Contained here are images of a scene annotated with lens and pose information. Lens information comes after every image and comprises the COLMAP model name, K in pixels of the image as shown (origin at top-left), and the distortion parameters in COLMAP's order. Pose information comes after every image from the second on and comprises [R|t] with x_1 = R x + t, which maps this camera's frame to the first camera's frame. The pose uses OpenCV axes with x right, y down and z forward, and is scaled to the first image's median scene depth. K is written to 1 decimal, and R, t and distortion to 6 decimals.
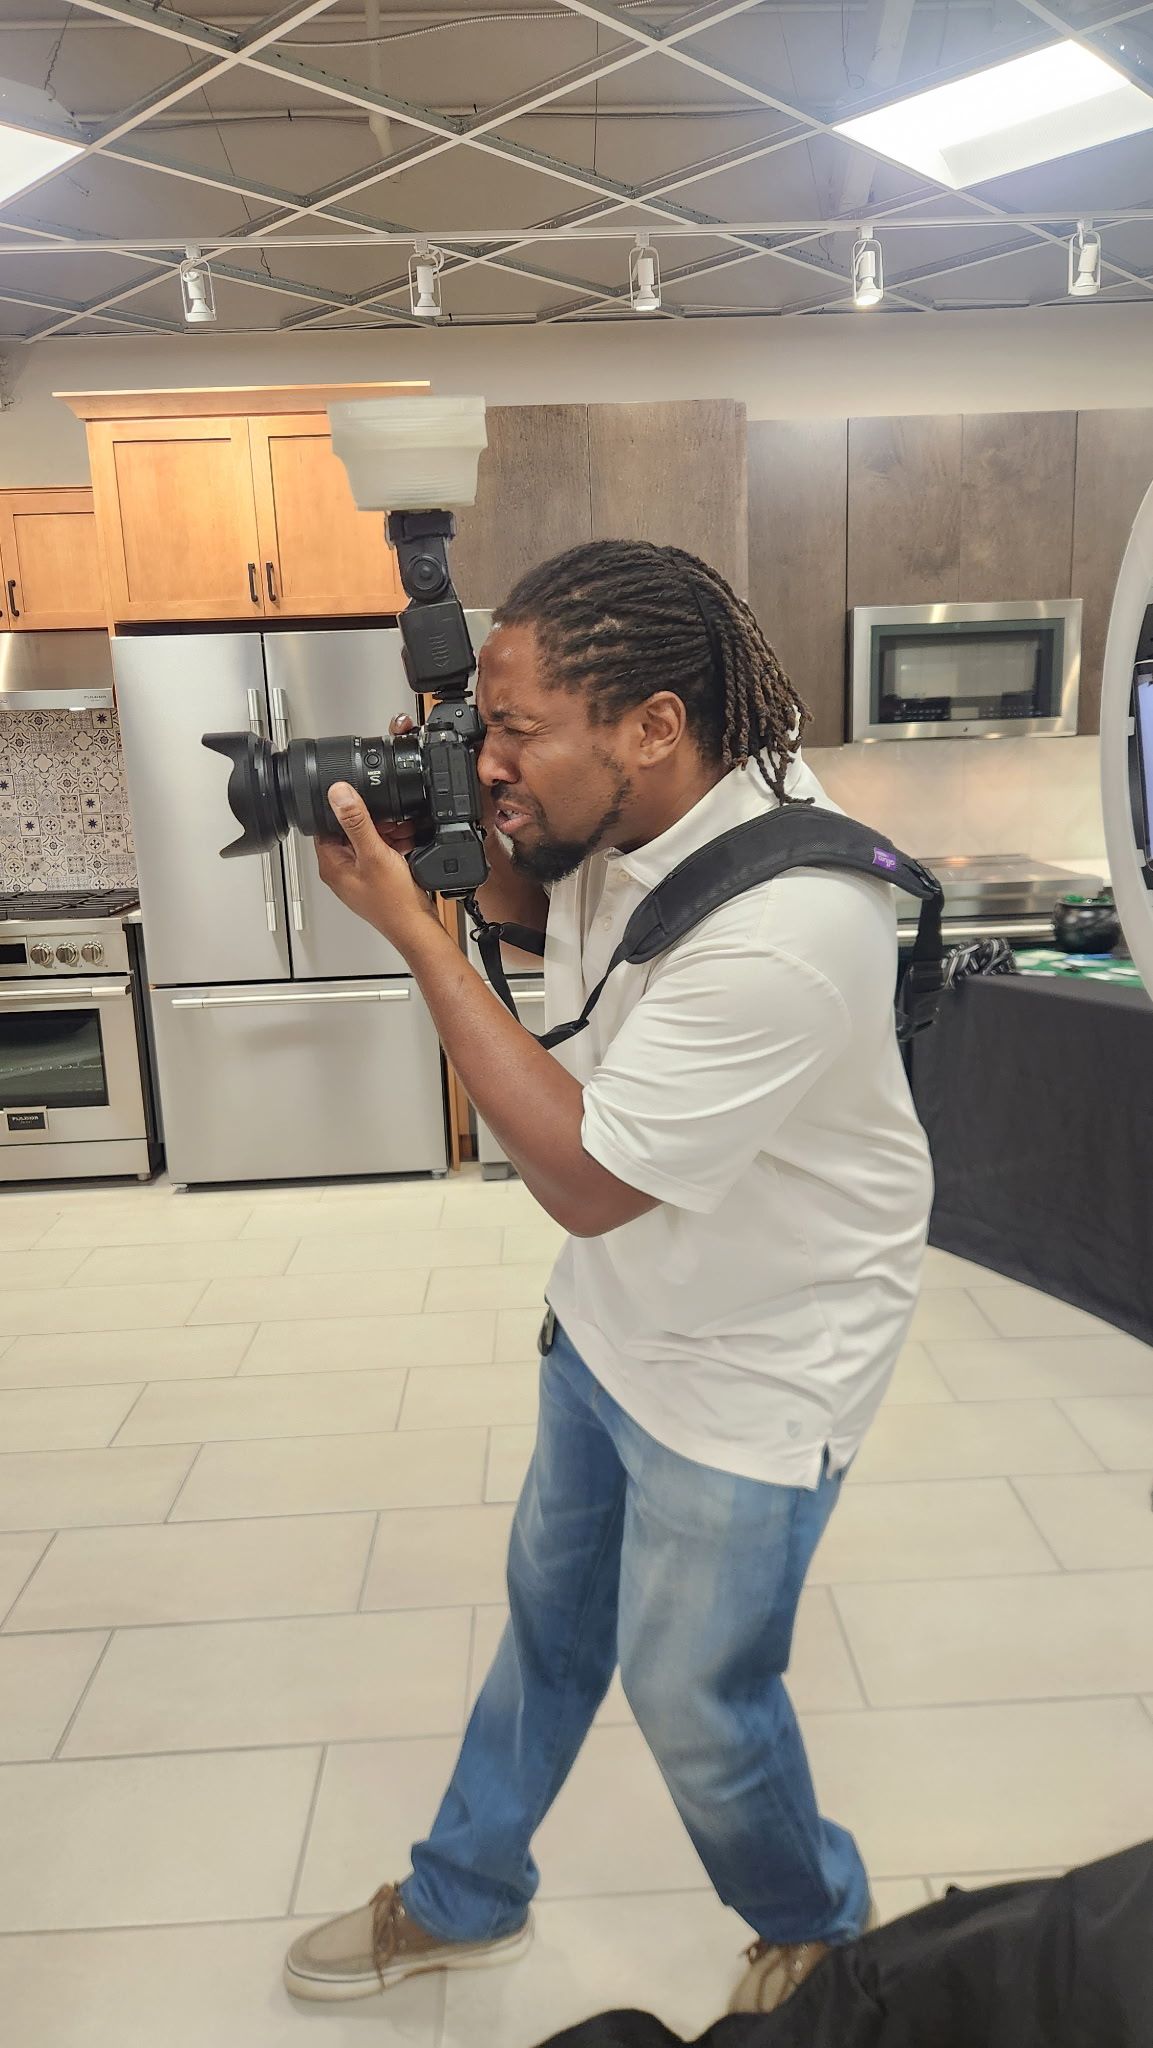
lens RADIAL K [[1413.1, 0, 576.5], [0, 1413.1, 1024.0], [0, 0, 1]] dist [0.008594, 0.002979]
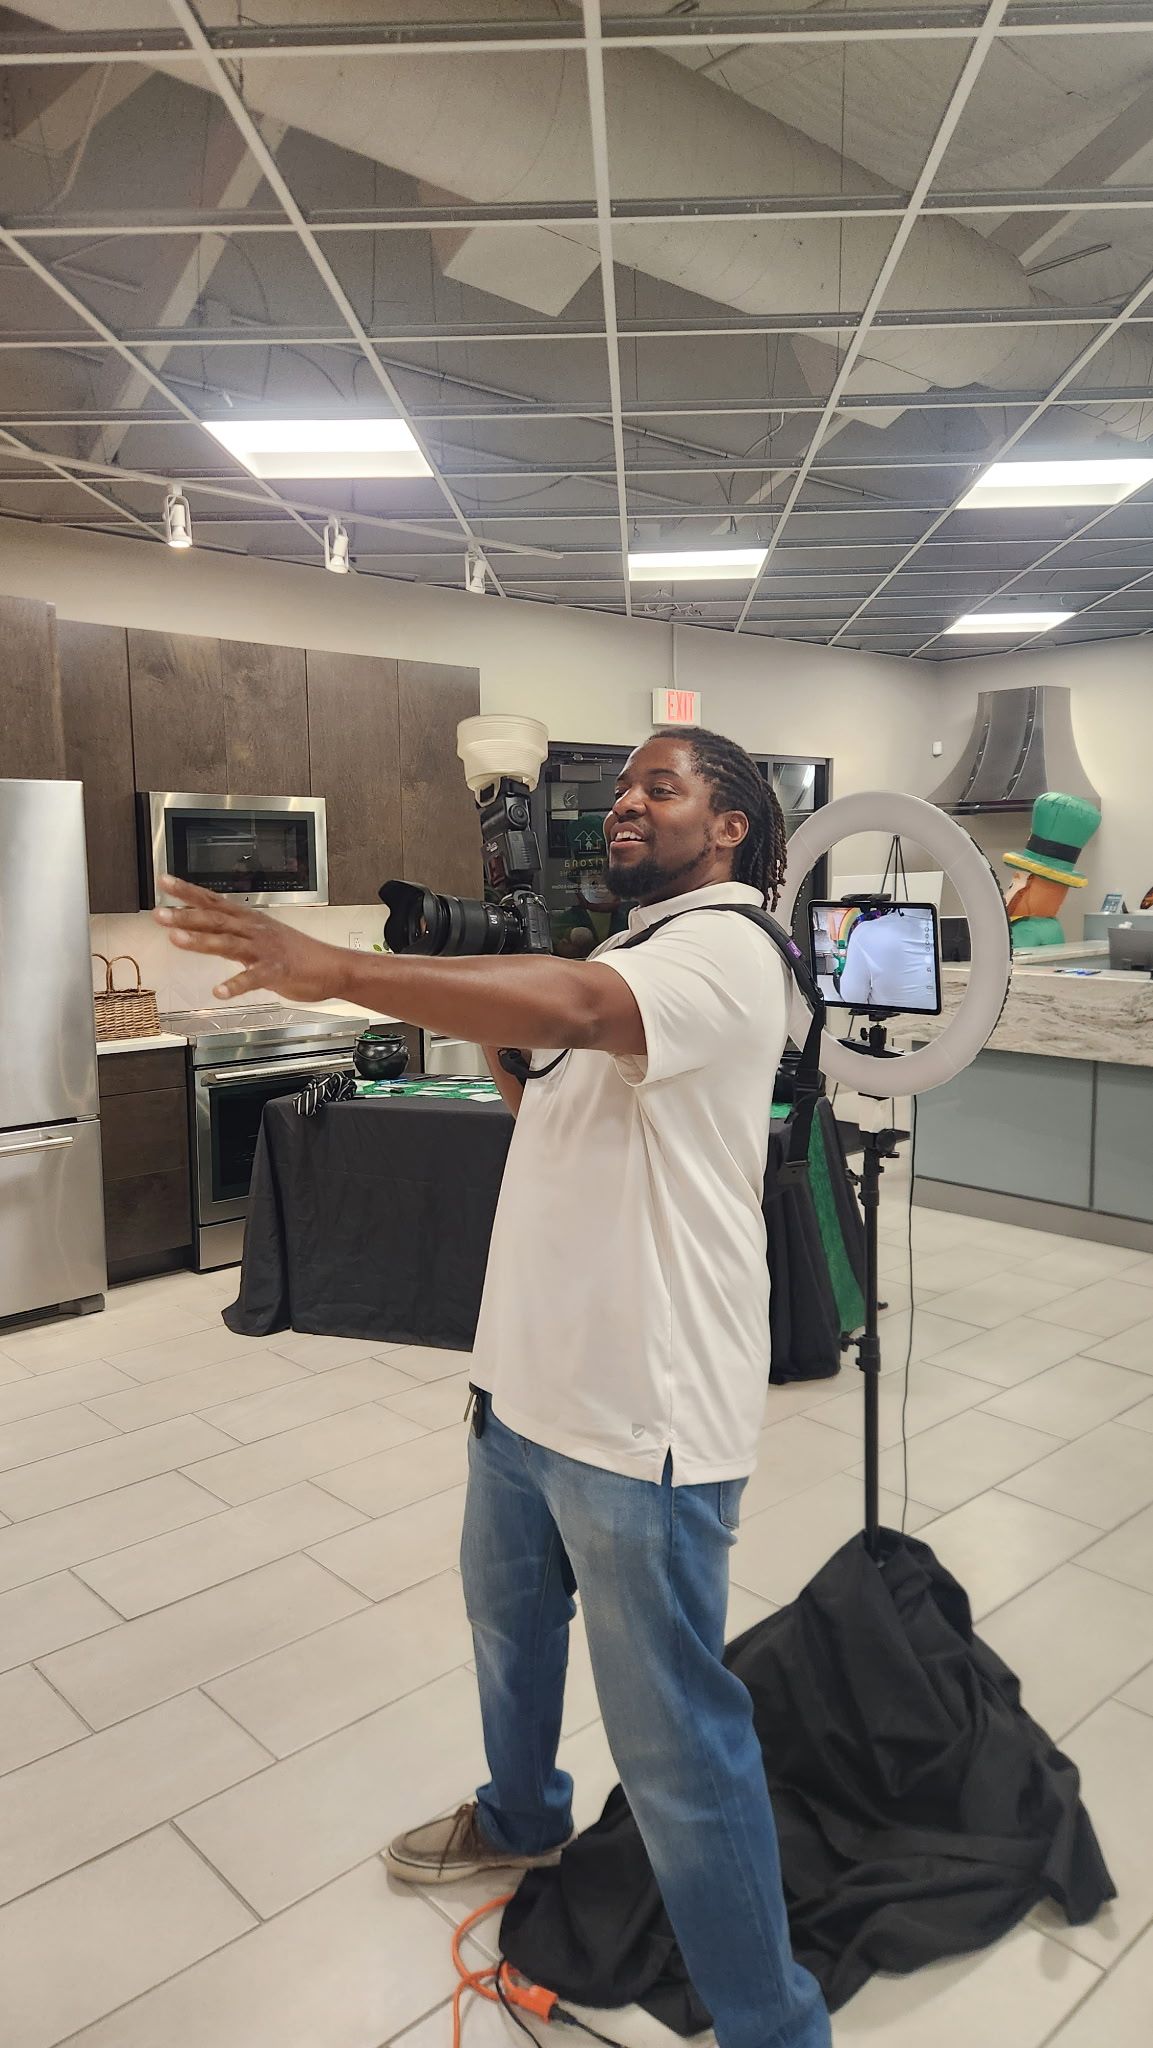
lens RADIAL K [[1413.1, 0, 576.5], [0, 1413.1, 1024.0], [0, 0, 1]] dist [0.008594, 0.002979]
pose [[0.748661, -0.044248, 0.661475, -0.343586], [0.107698, 0.992634, -0.055492, -0.010379], [-0.654147, 0.112784, 0.747912, -0.058186]]
